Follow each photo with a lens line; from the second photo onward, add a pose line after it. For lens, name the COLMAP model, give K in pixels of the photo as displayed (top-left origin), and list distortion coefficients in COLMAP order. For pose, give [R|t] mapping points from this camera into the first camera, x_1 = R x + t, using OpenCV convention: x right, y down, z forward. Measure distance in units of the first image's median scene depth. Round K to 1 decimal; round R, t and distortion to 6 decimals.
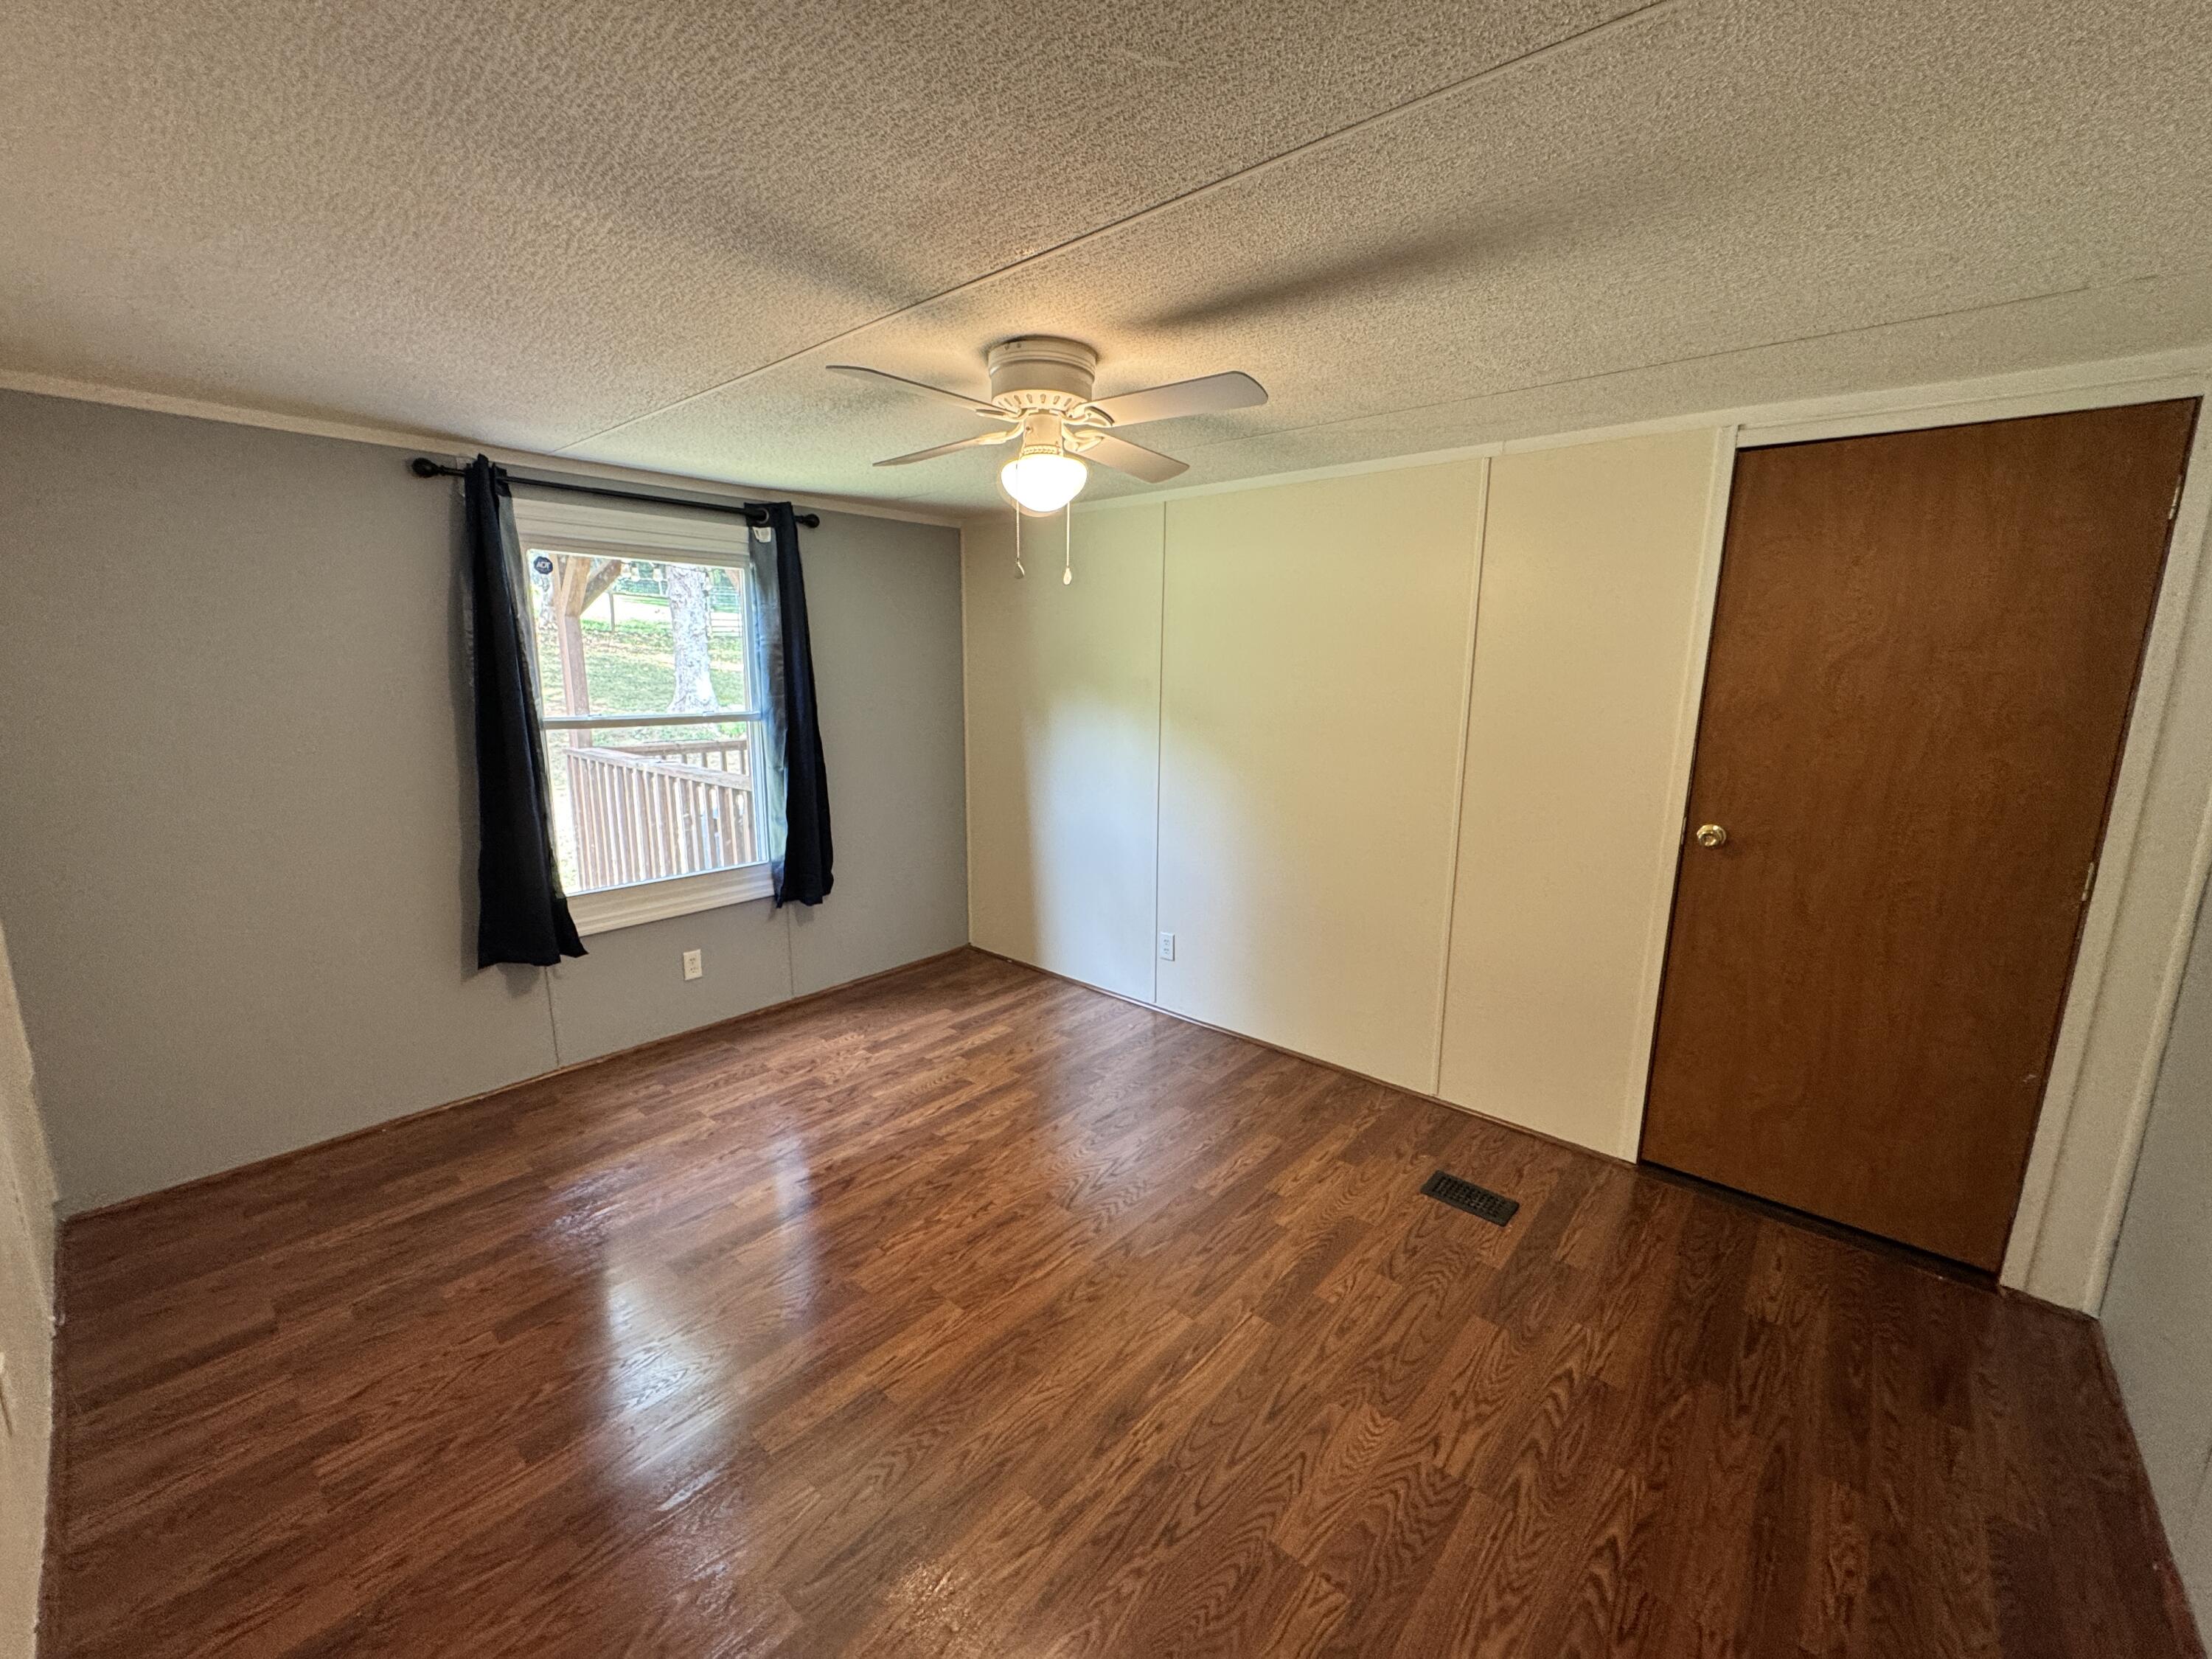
lens RADIAL K [[885.0, 0, 1108.7], [0, 885.0, 831.7], [0, 0, 1]] dist [-0.004265, 0.001317]
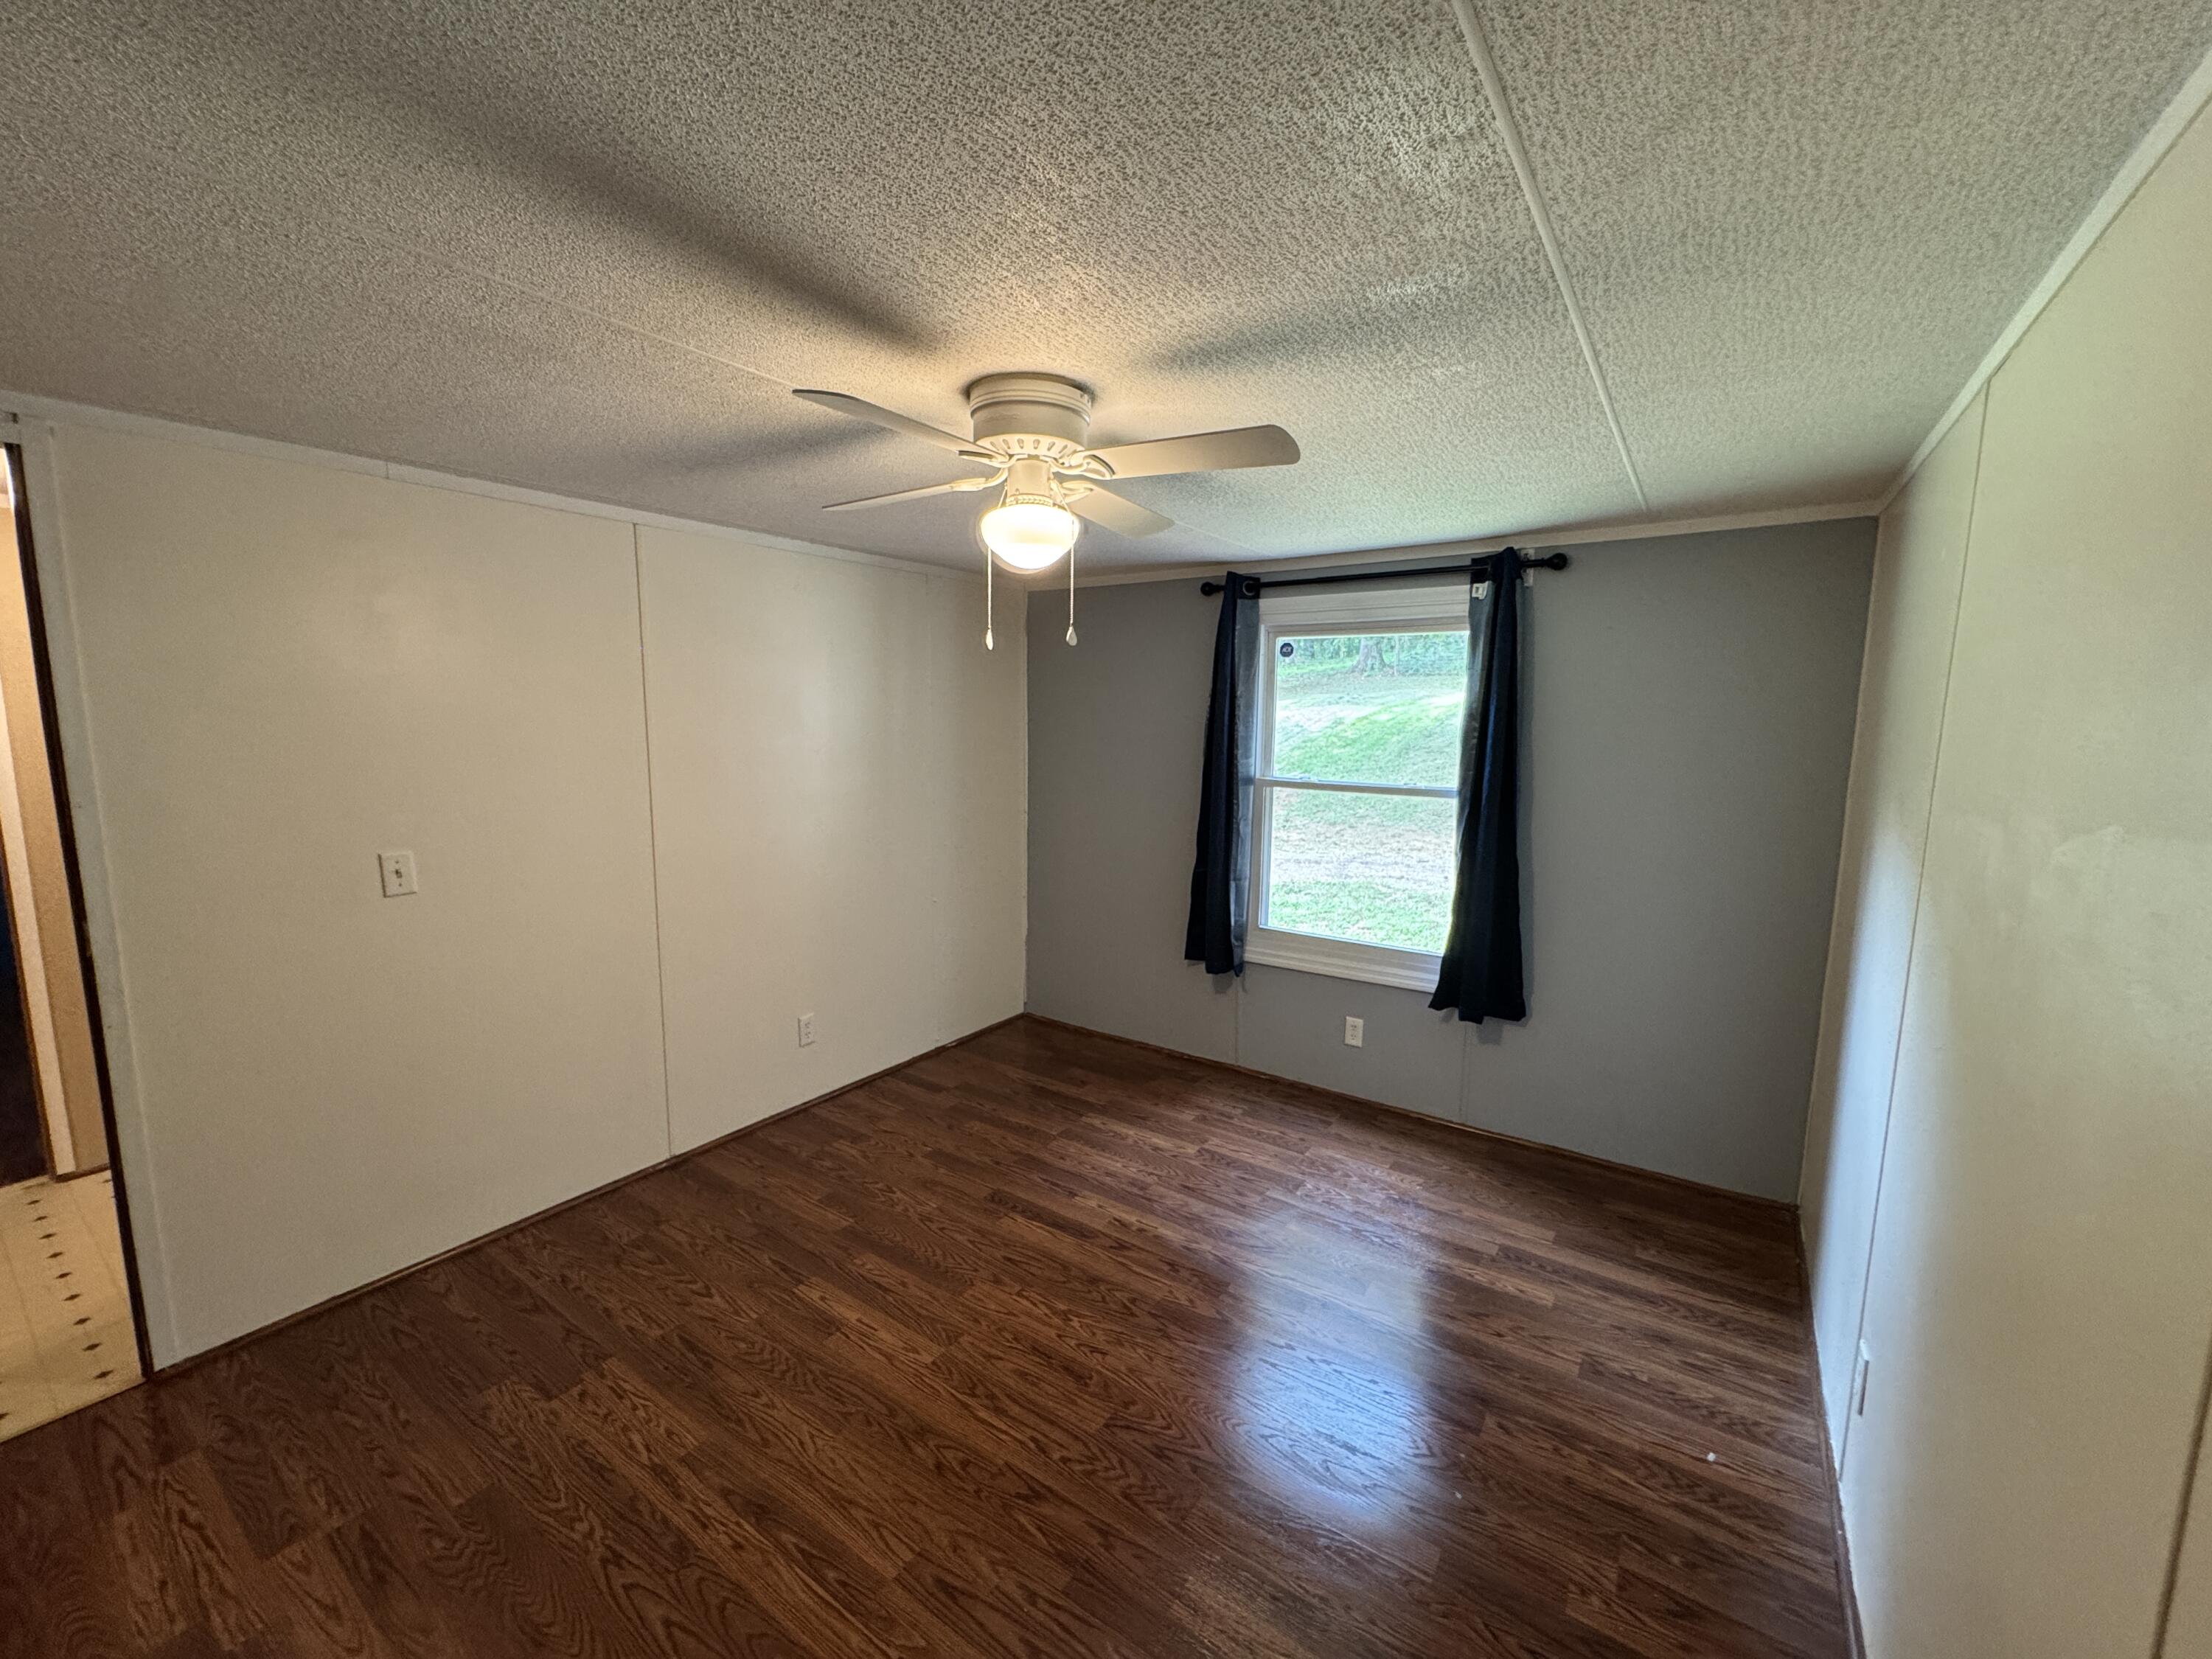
lens RADIAL K [[885.0, 0, 1097.1], [0, 885.0, 831.3], [0, 0, 1]] dist [-0.004265, 0.001317]
pose [[0.106794, 0.125439, -0.986337, 0.584492], [-0.196102, 0.975181, 0.102787, -0.148531], [0.974751, 0.182445, 0.128743, 0.702118]]
